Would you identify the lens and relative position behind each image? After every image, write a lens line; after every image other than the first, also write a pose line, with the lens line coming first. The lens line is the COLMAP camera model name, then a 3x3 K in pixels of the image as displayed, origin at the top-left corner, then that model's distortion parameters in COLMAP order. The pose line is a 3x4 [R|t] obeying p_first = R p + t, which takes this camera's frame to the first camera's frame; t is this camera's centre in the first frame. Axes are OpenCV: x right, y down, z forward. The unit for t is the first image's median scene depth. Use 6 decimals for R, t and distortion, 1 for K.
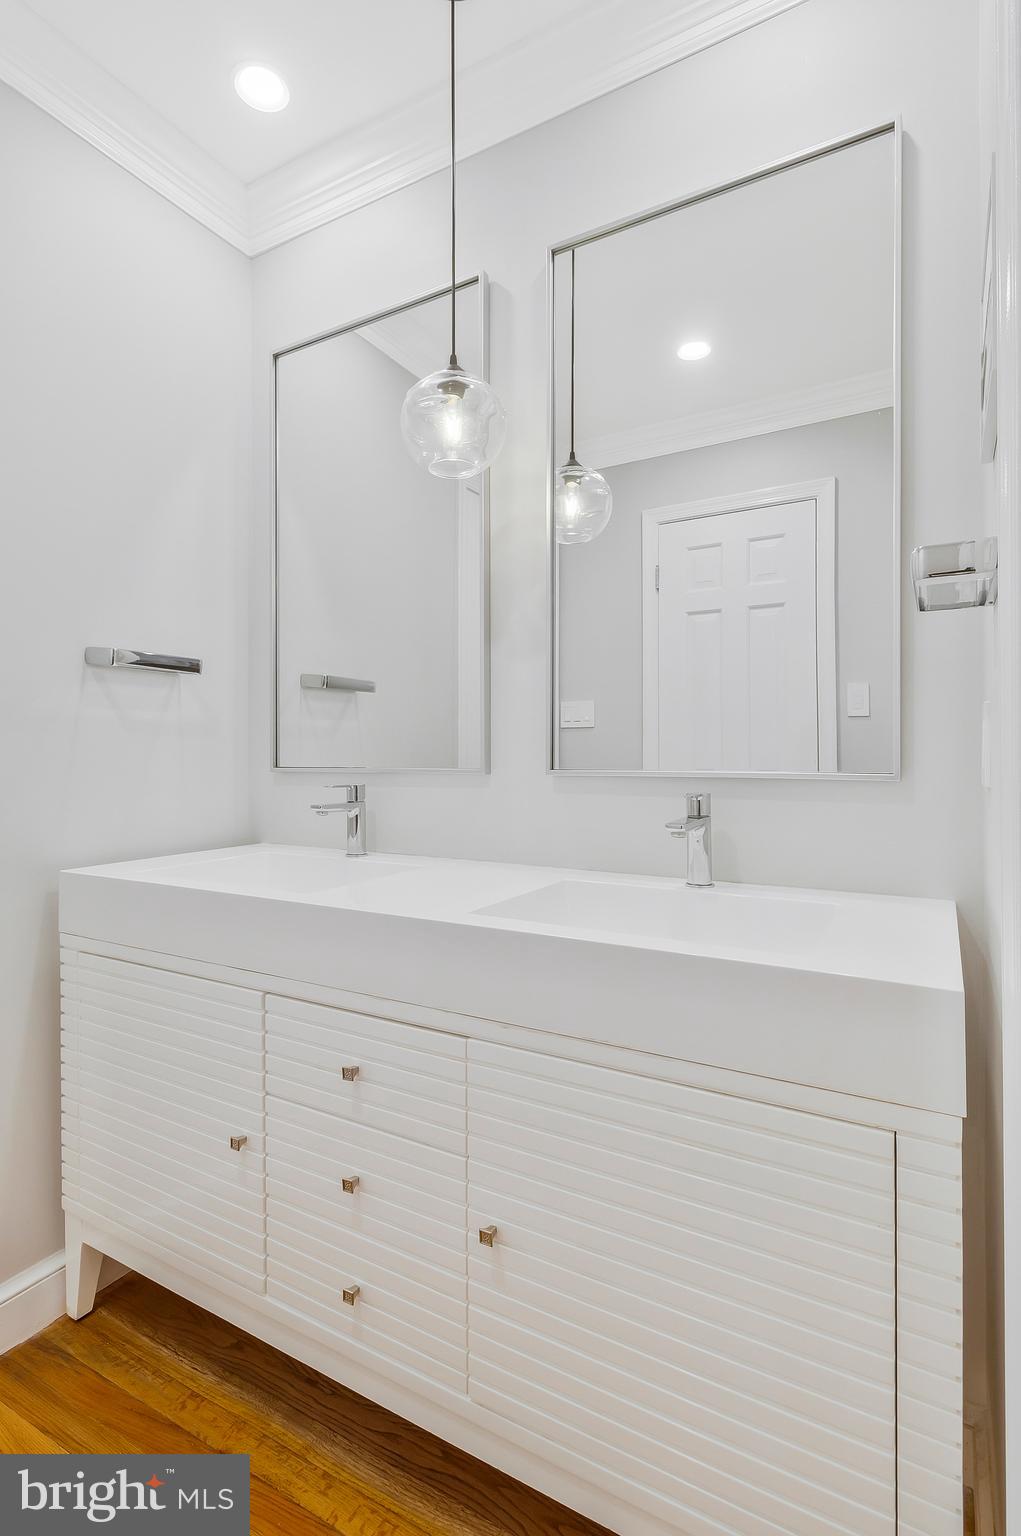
lens RADIAL K [[760.0, 0, 509.7], [0, 760.0, 760.2], [0, 0, 1]] dist [-0.011872, 0.000412]
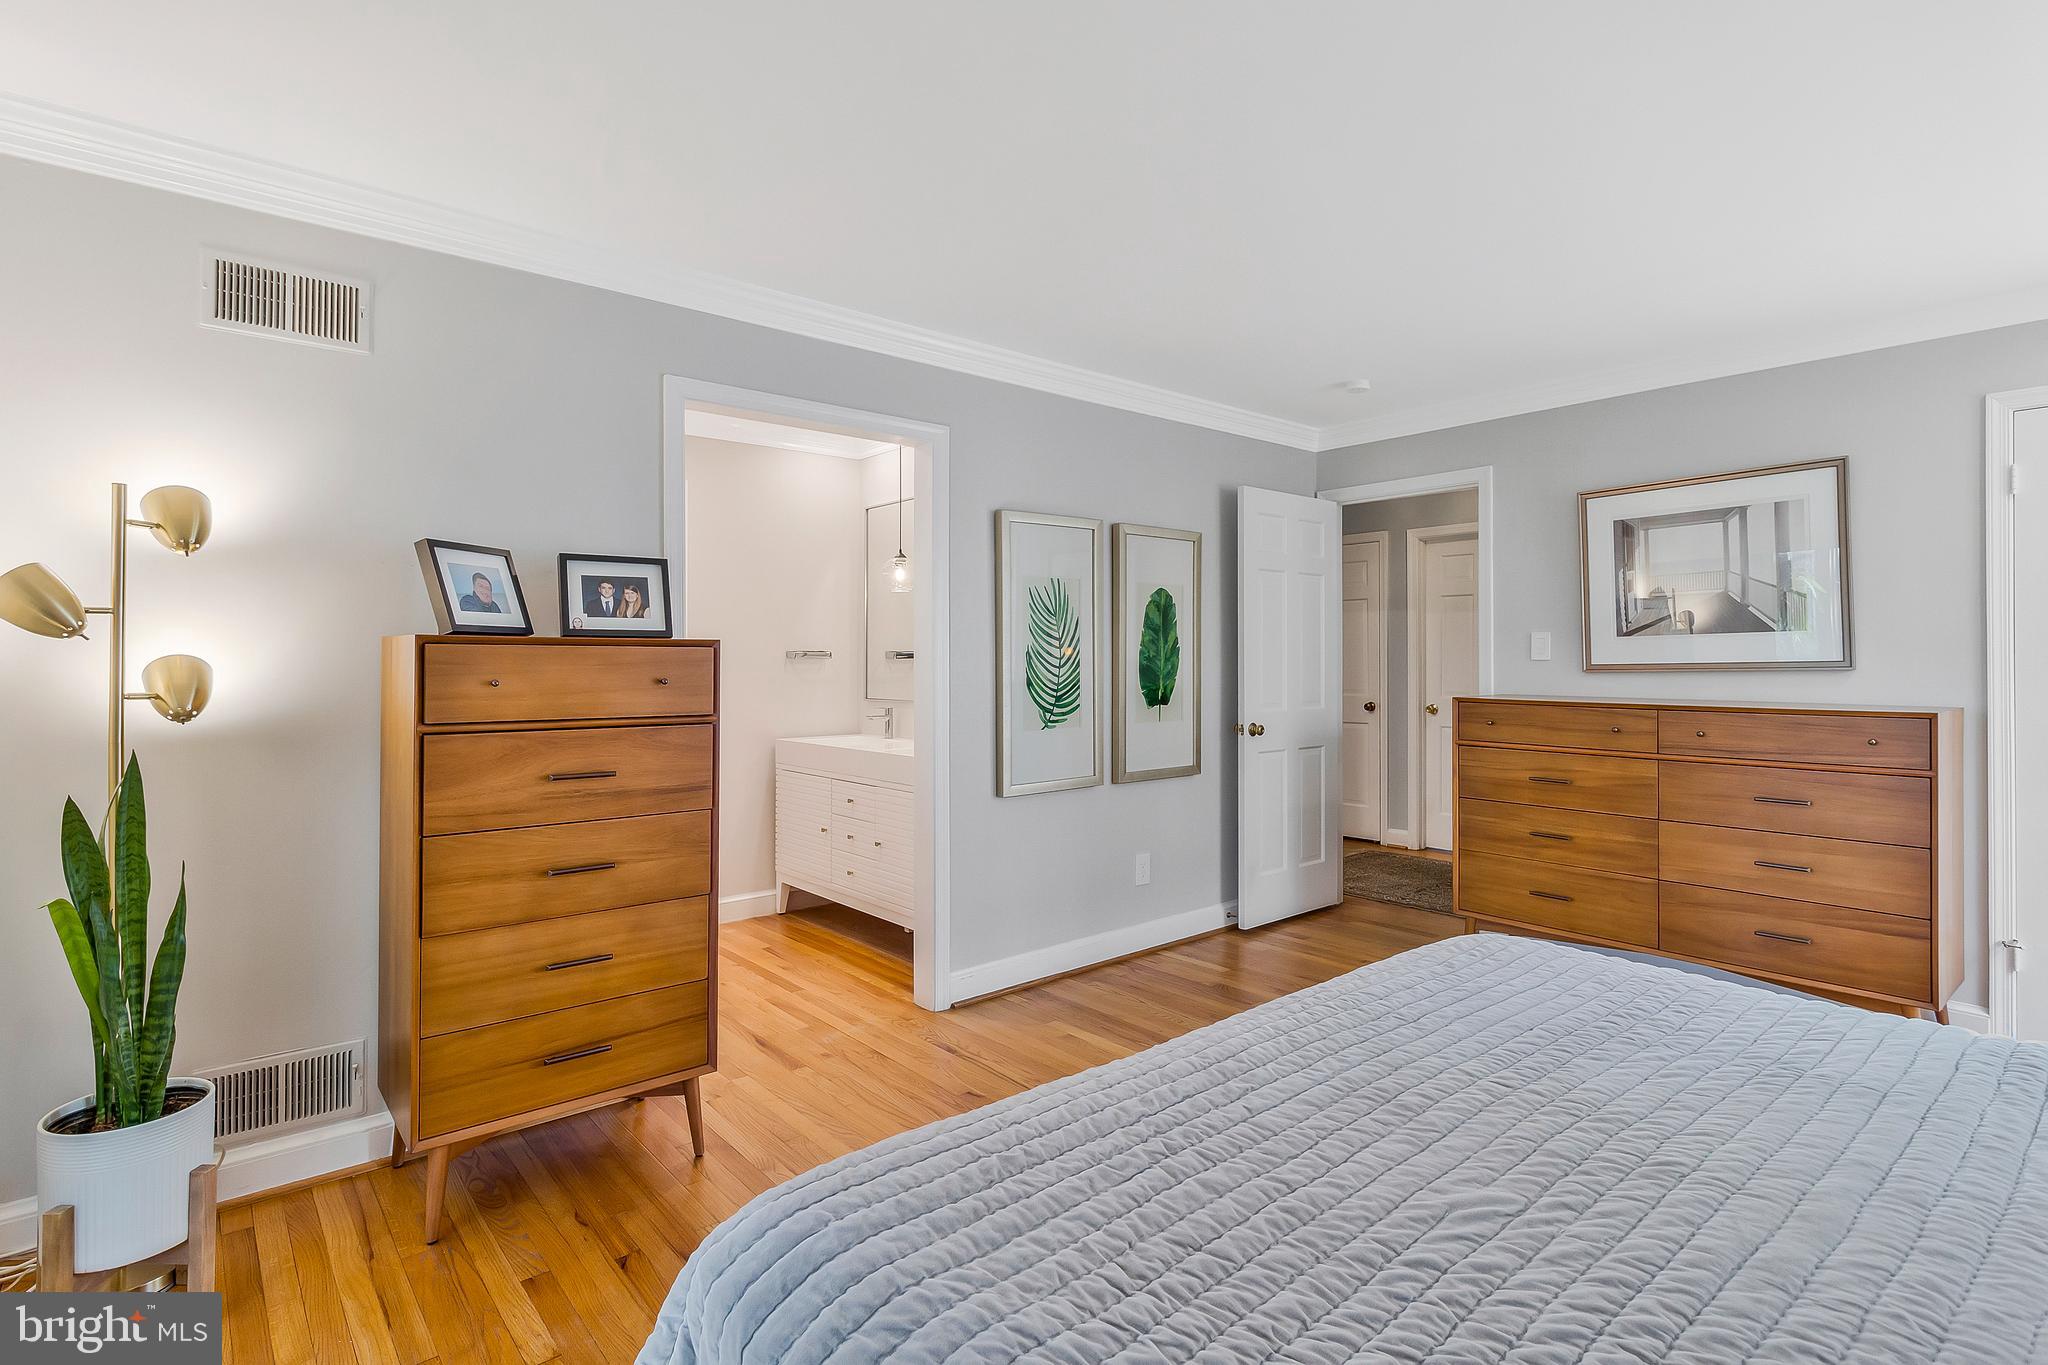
lens RADIAL K [[1013.4, 0, 1027.3], [0, 1013.4, 670.9], [0, 0, 1]] dist [-0.011872, 0.000412]
pose [[0.935979, -0.001838, -0.352051, 1.282763], [-0.000674, 0.999975, -0.007013, -0.057242], [0.352055, 0.006801, 0.935954, -1.742603]]
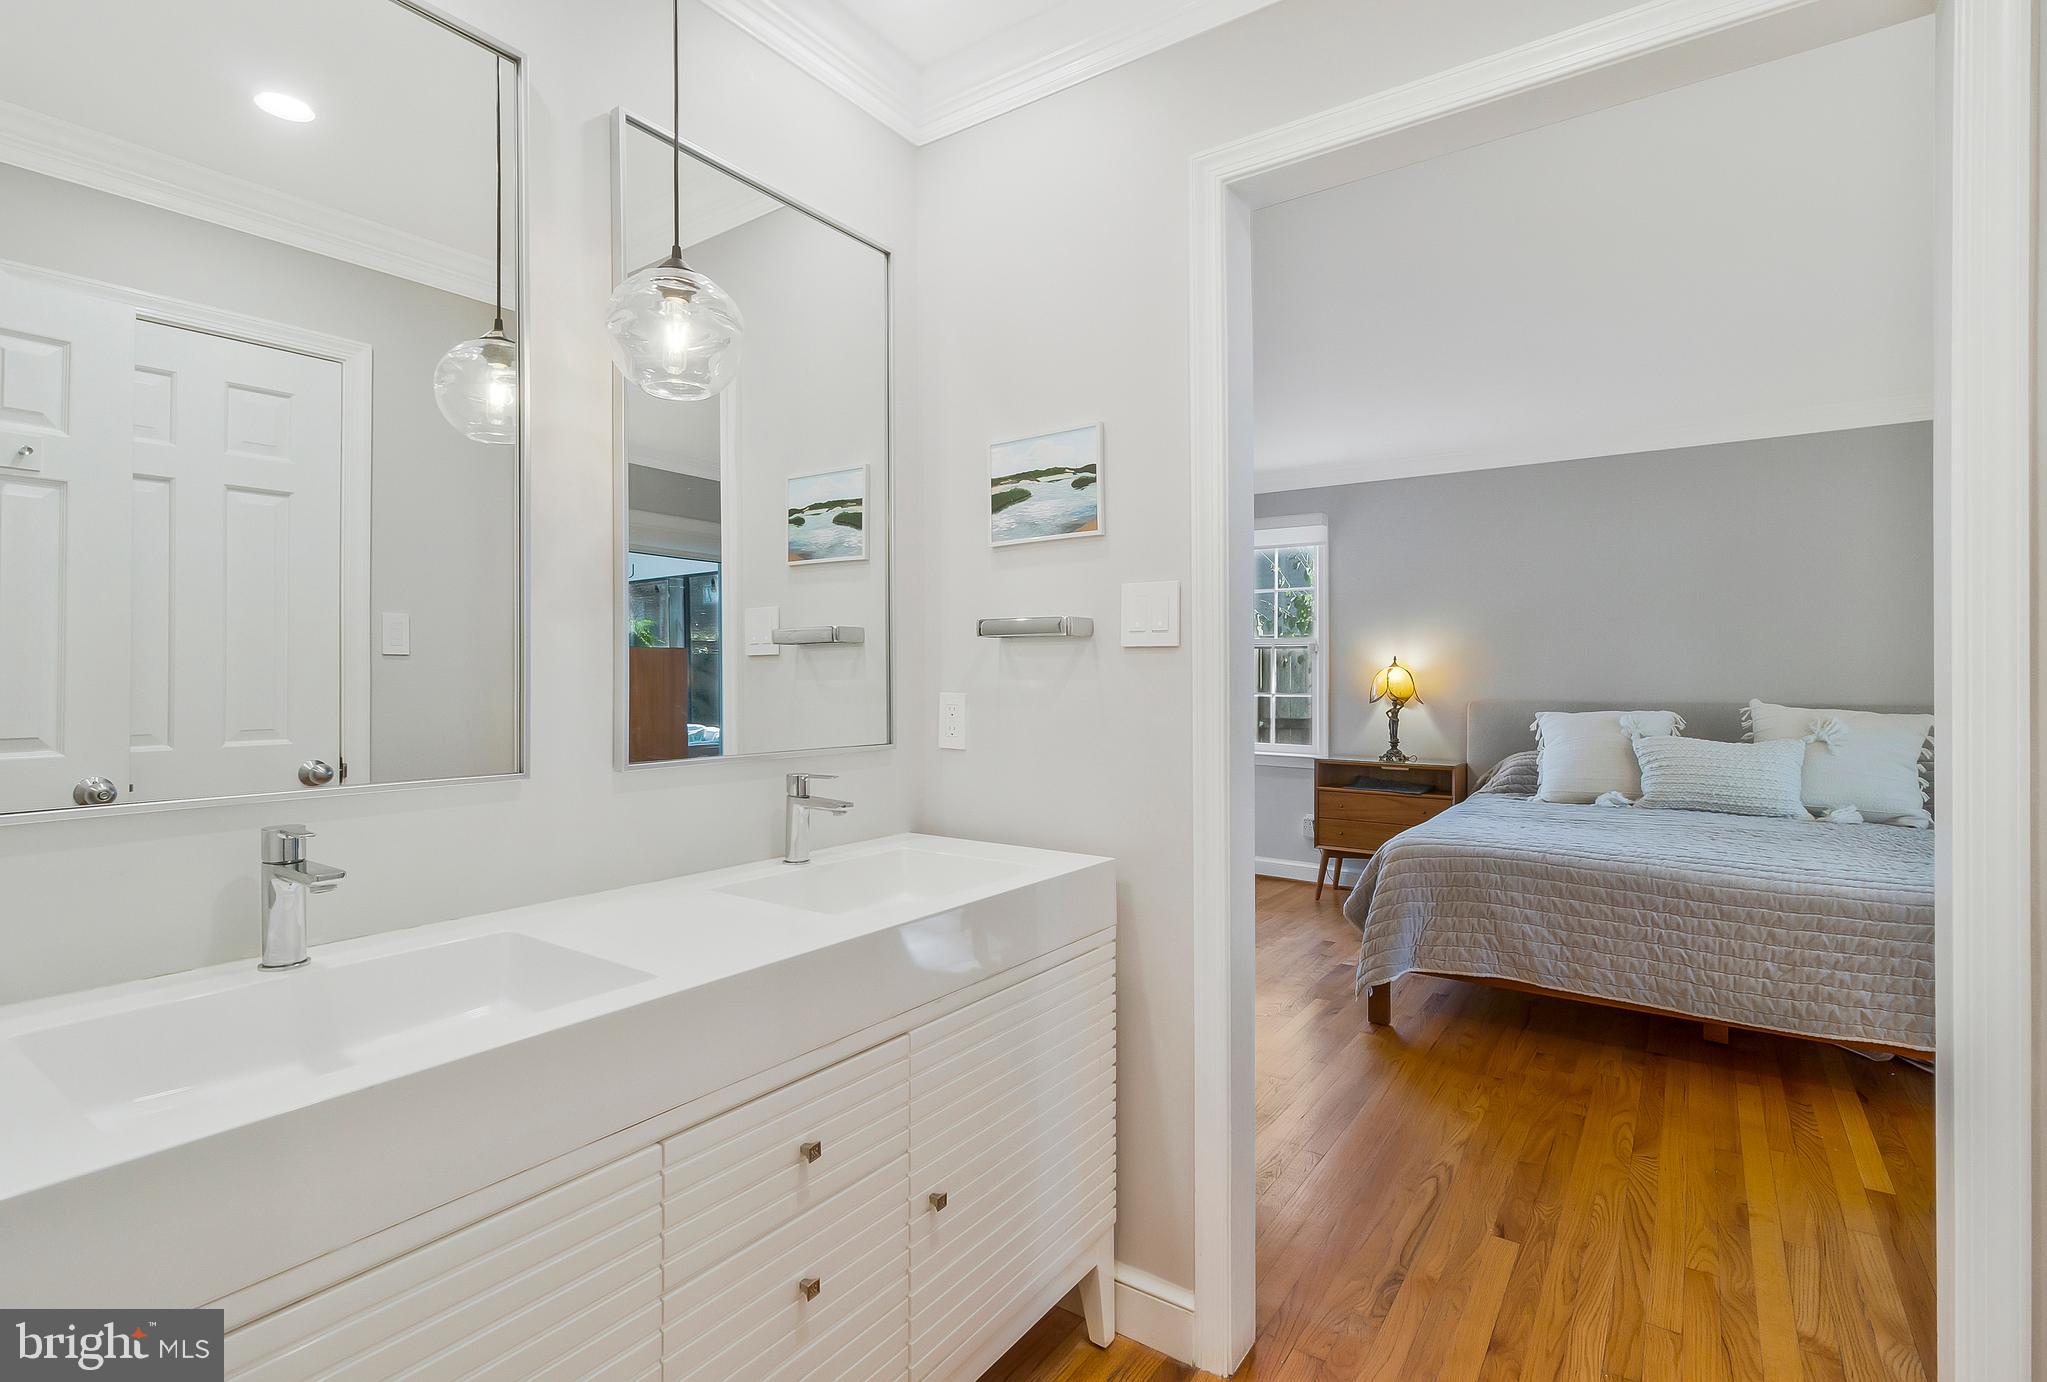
lens RADIAL K [[942.1, 0, 1016.3], [0, 942.1, 678.8], [0, 0, 1]] dist [-0.005334, 0.000810]
pose [[0.114184, -0.002180, 0.993457, -0.803775], [0.003537, 0.999992, 0.001788, -0.066872], [-0.993453, 0.003310, 0.114191, 0.447068]]
